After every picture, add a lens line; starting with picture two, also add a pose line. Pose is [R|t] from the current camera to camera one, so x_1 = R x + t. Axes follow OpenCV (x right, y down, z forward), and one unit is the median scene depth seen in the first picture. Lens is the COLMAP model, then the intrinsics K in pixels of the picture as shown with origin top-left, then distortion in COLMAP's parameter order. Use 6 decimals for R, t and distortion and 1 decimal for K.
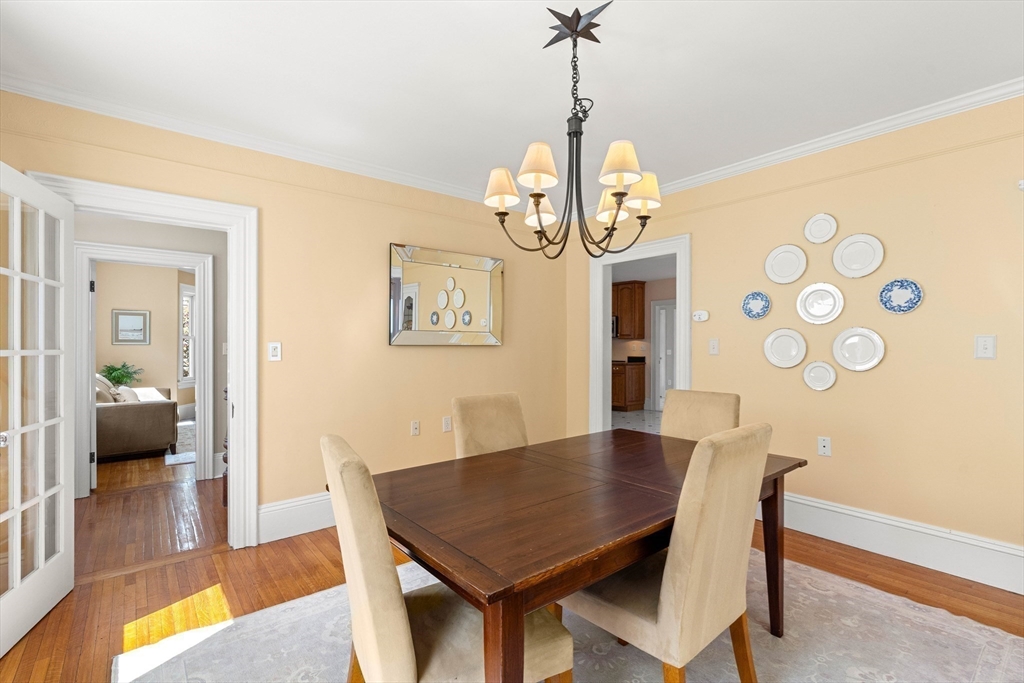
lens RADIAL K [[464.2, 0, 509.0], [0, 464.2, 343.0], [0, 0, 1]] dist [-0.004228, 0.000273]
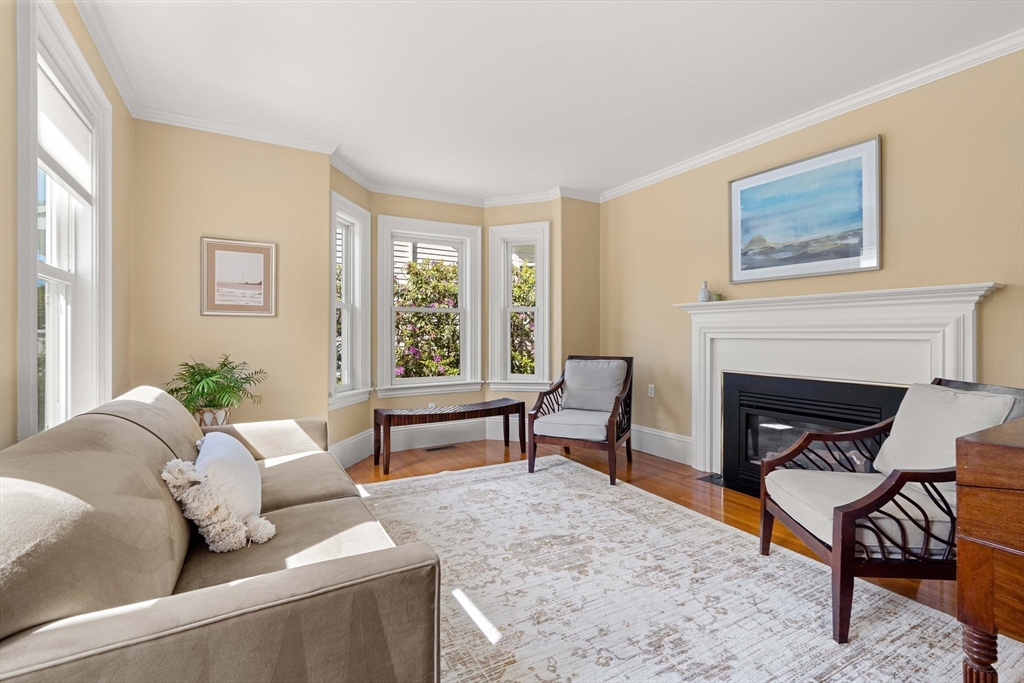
lens RADIAL K [[464.2, 0, 514.4], [0, 464.2, 336.6], [0, 0, 1]] dist [-0.004228, 0.000273]
pose [[0.988589, 0.000150, -0.150641, -0.488507], [0.000275, 0.999996, 0.002800, 0.022158], [0.150641, -0.002810, 0.988585, 0.599497]]
